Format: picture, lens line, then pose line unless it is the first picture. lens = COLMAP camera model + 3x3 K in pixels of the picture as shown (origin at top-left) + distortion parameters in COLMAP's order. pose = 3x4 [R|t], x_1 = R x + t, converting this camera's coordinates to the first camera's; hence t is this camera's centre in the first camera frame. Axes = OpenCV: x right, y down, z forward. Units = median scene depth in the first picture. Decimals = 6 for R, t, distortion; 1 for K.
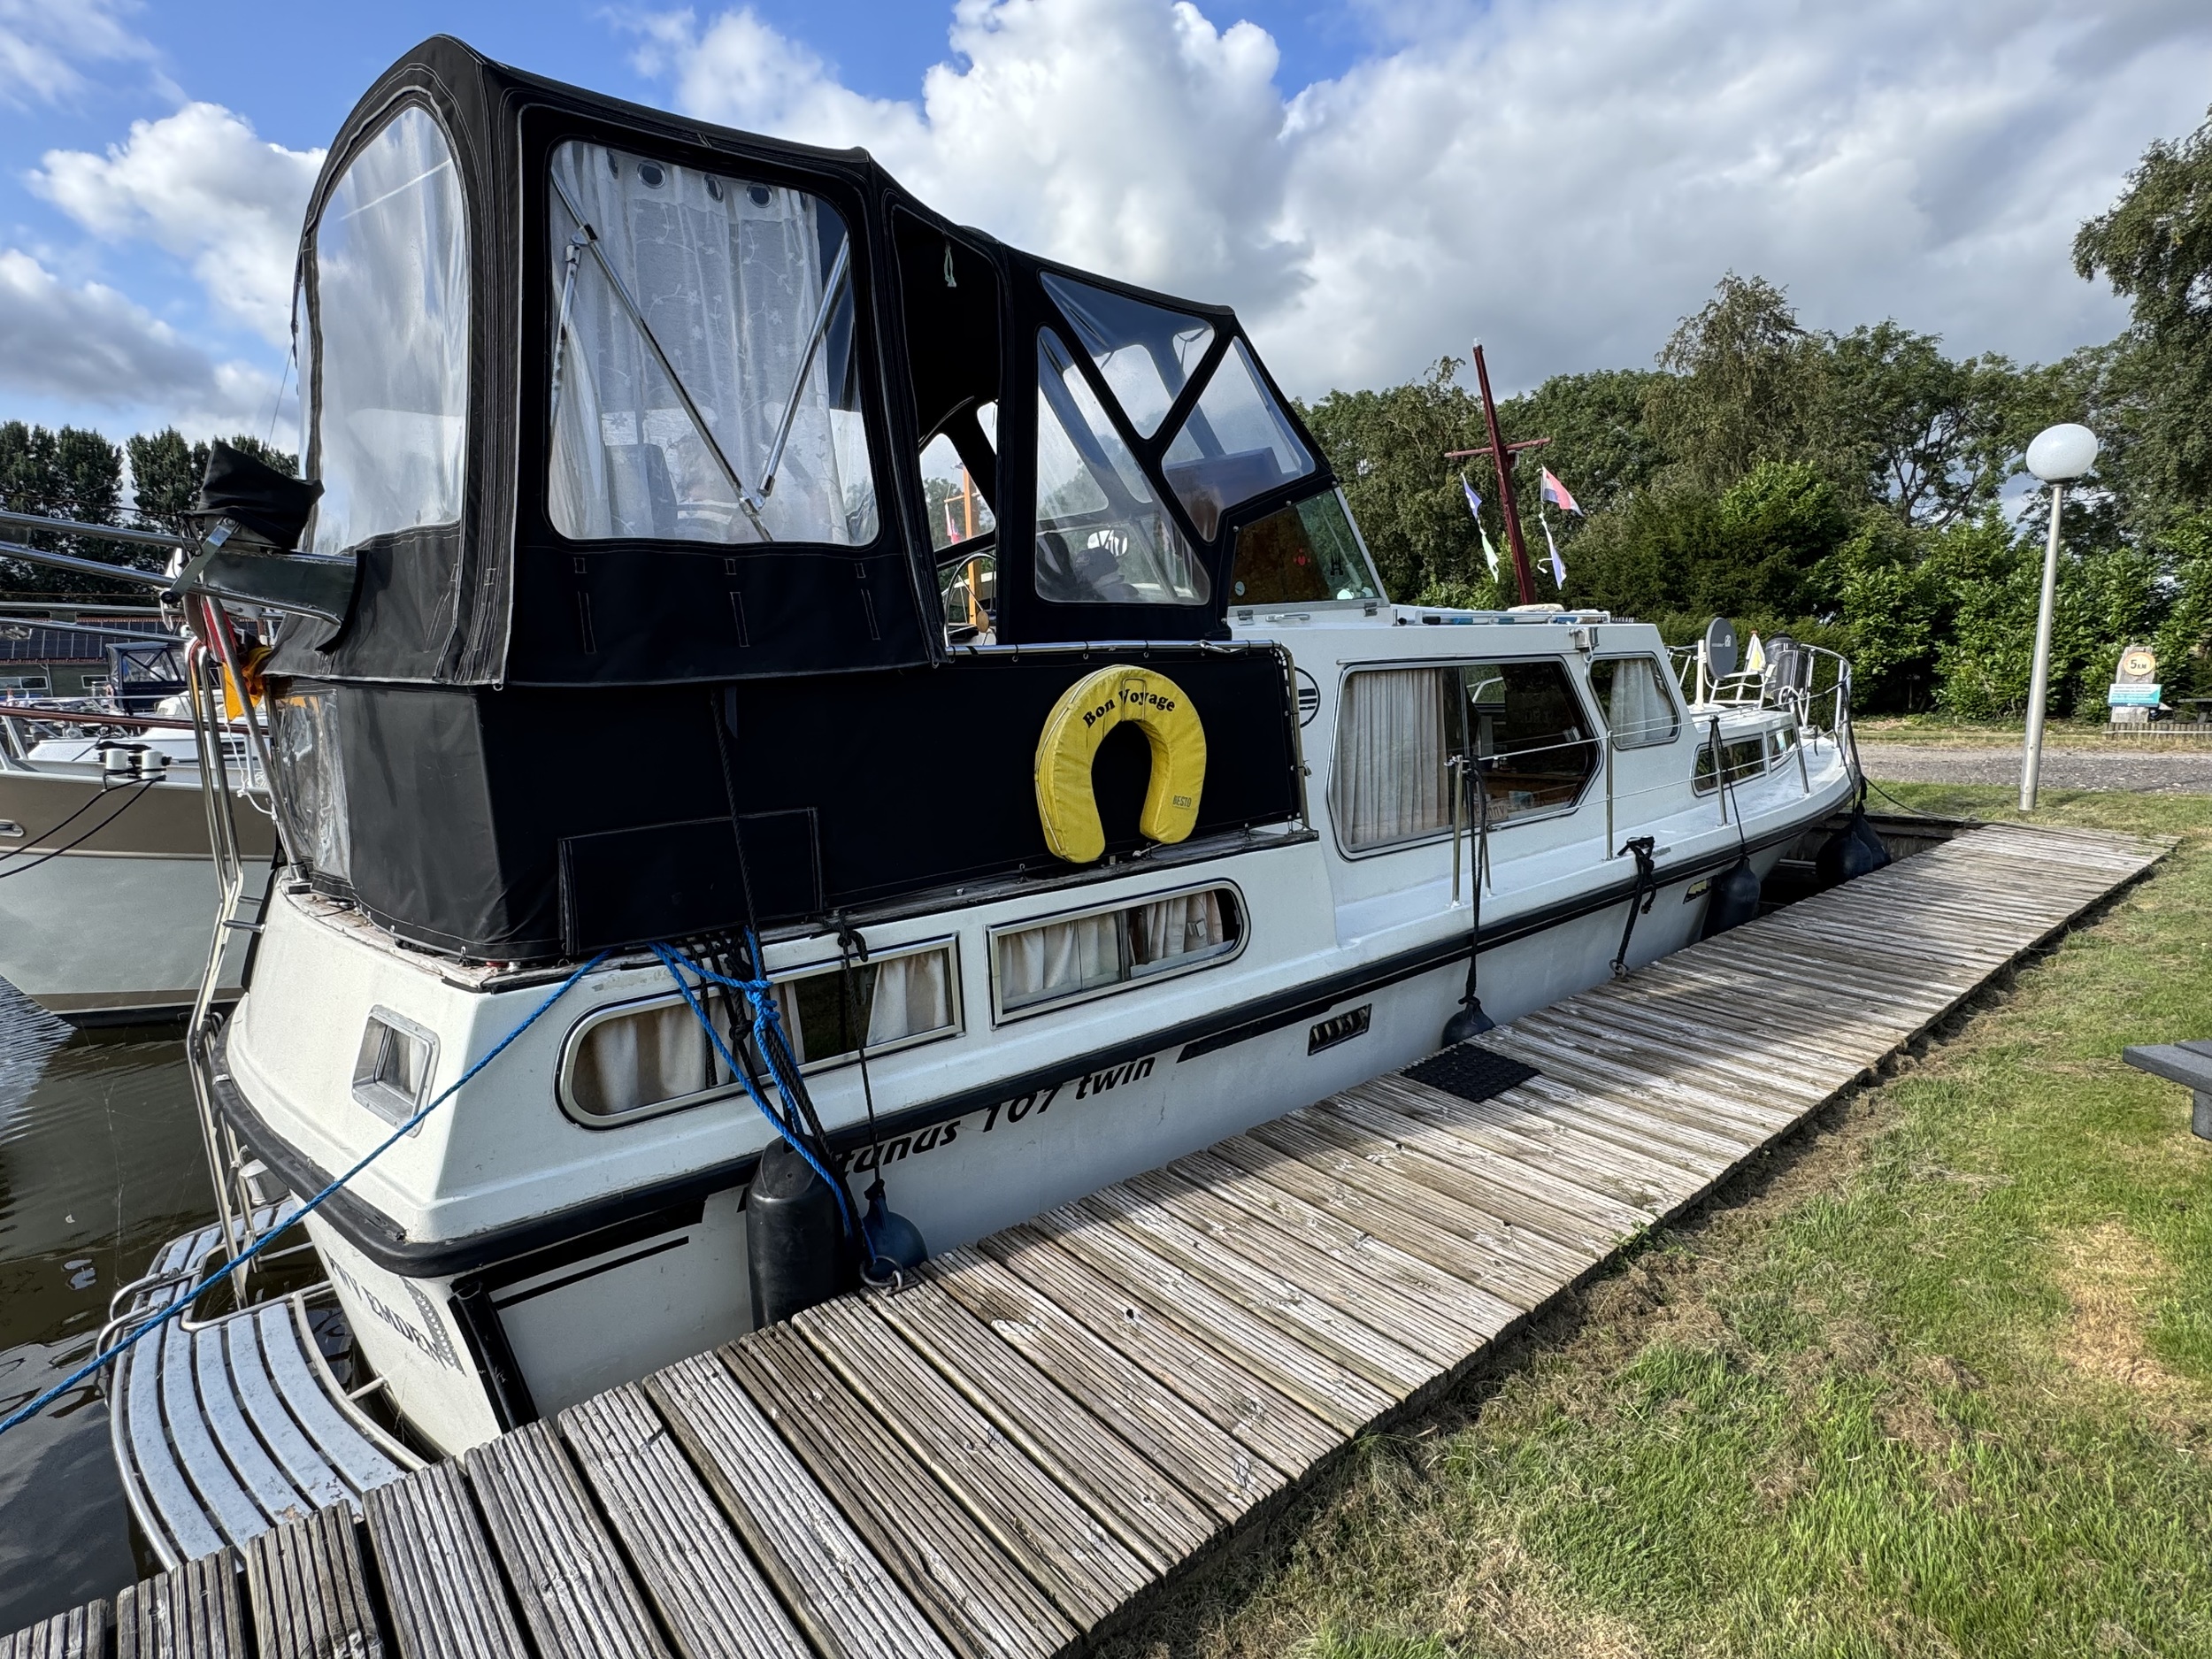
lens RADIAL K [[1121.1, 0, 1095.2], [0, 1121.1, 825.1], [0, 0, 1]] dist [0.006144, 0.000024]
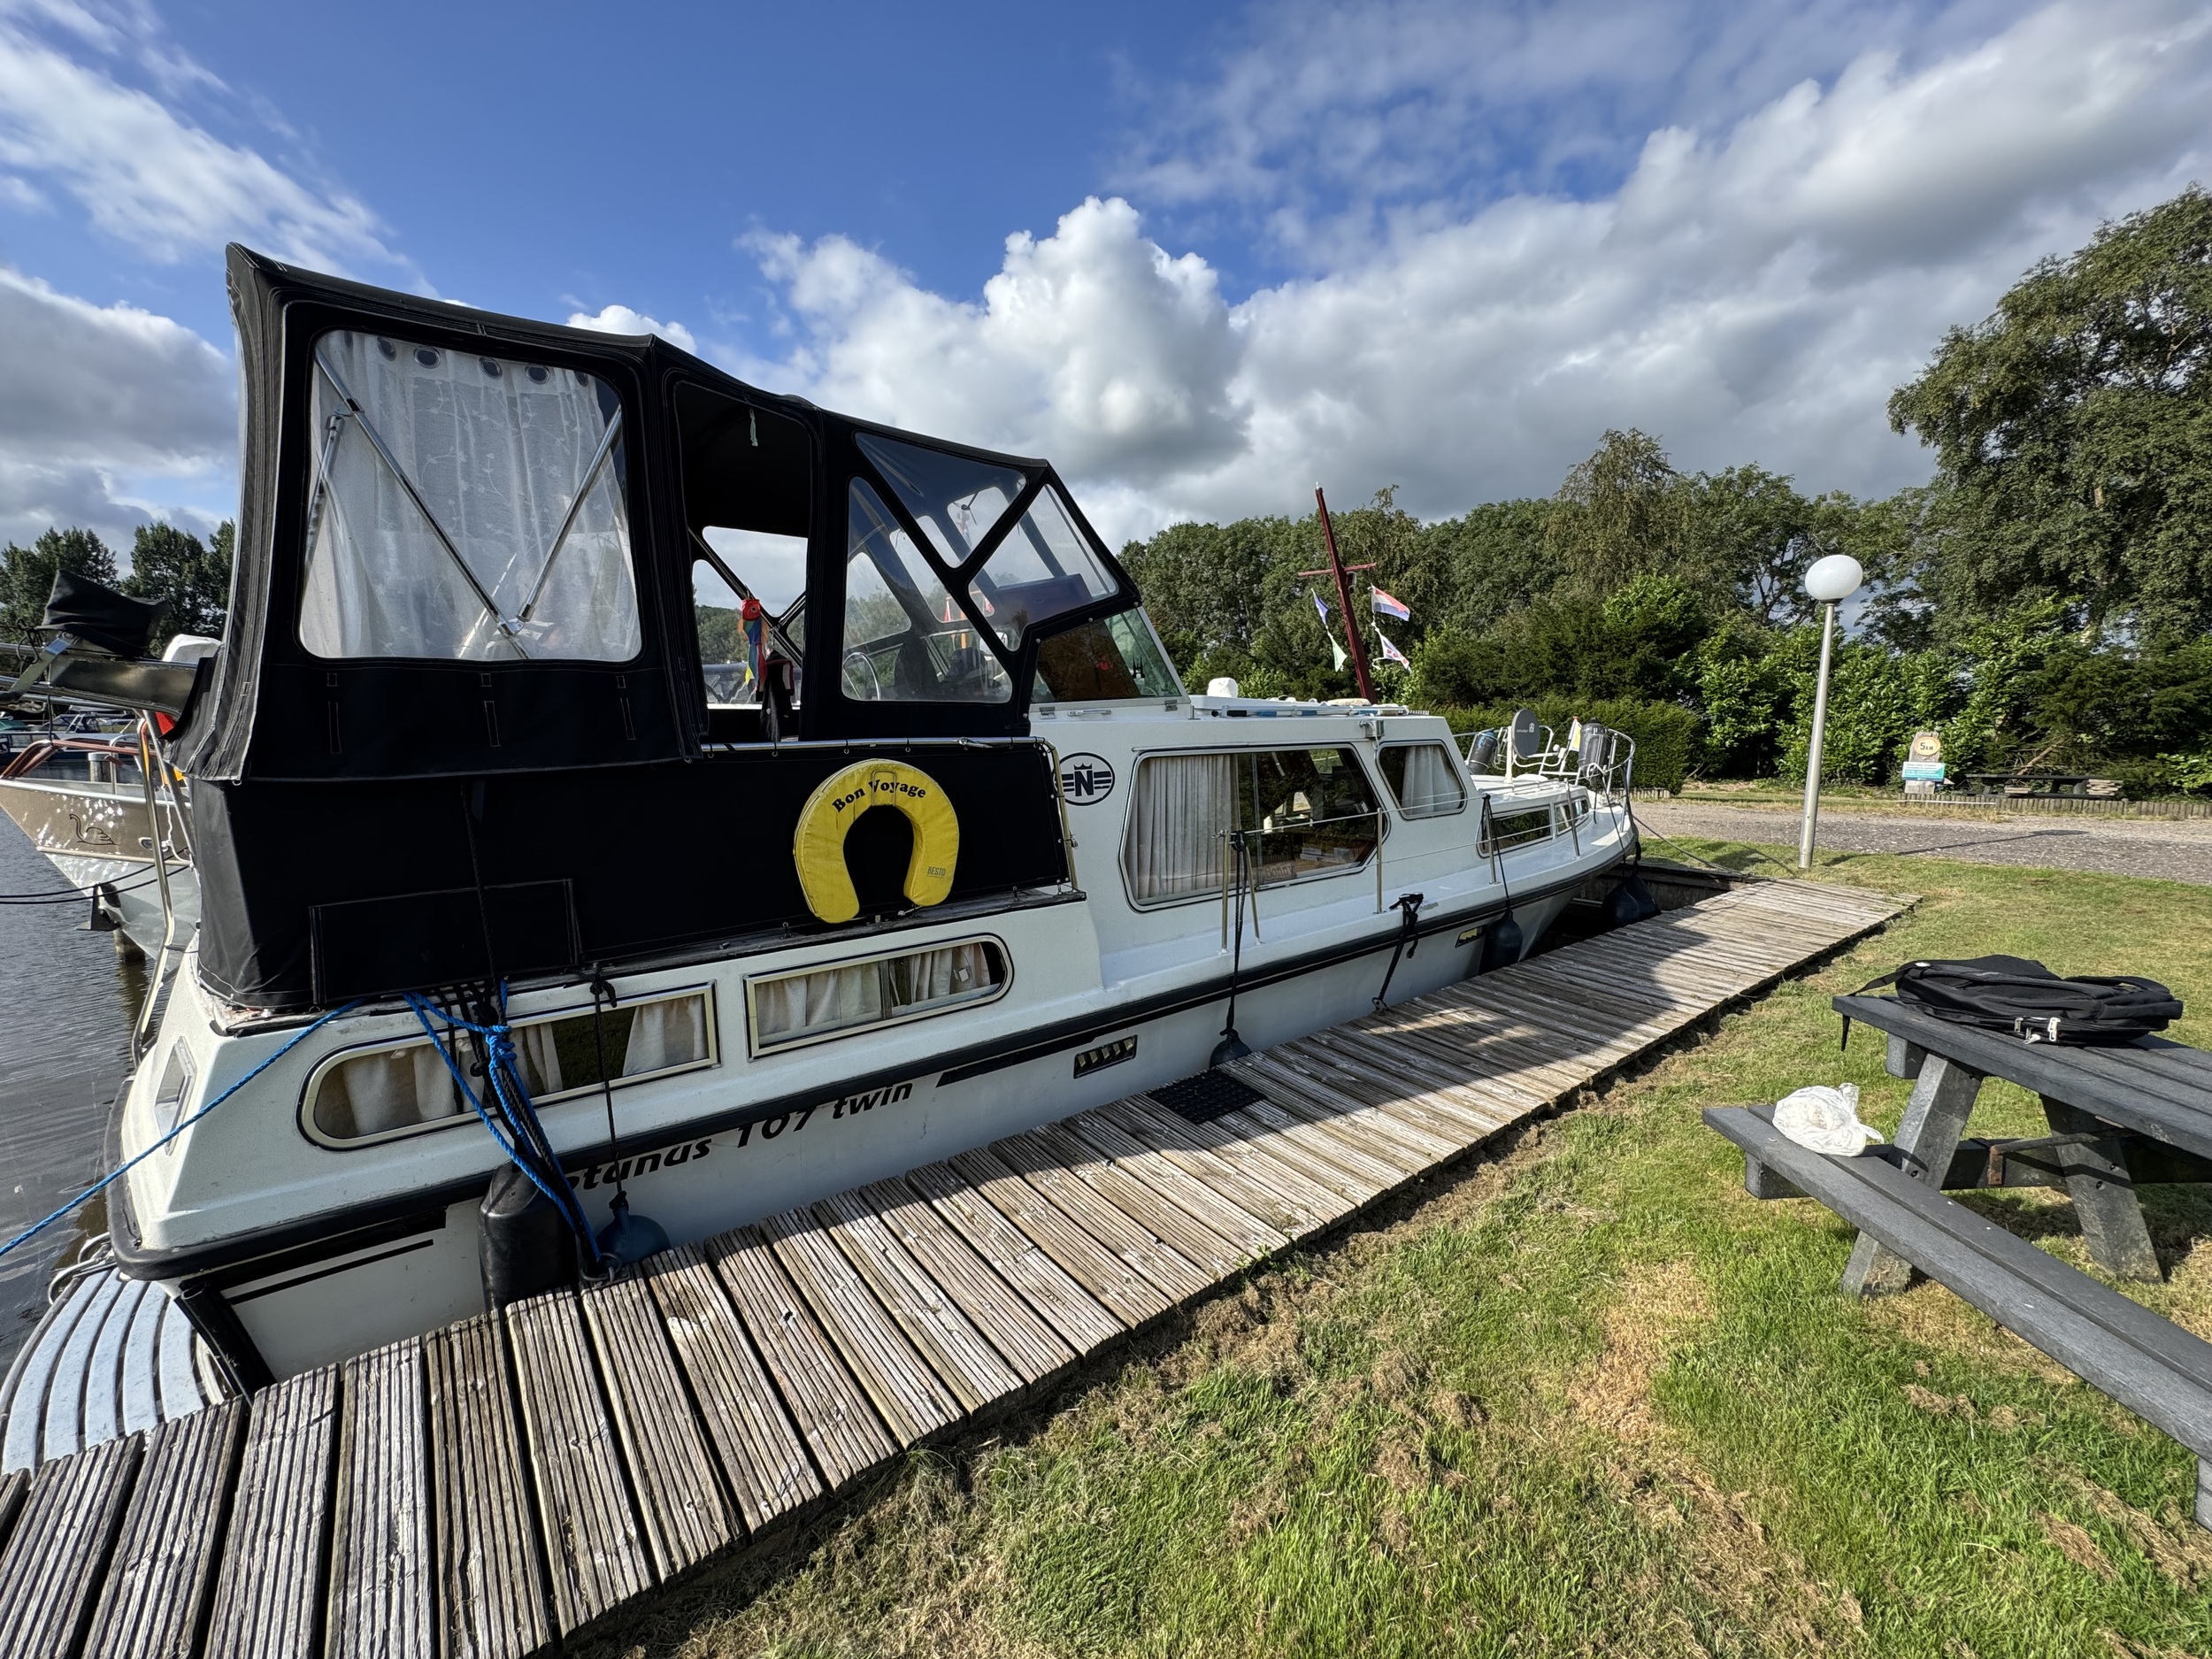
lens RADIAL K [[883.8, 0, 1106.0], [0, 883.8, 829.5], [0, 0, 1]] dist [0.007809, -0.000805]
pose [[0.999411, 0.024929, -0.023592, 0.272839], [-0.025384, 0.999494, -0.019166, -0.051077], [0.023102, 0.019753, 0.999538, 0.050412]]
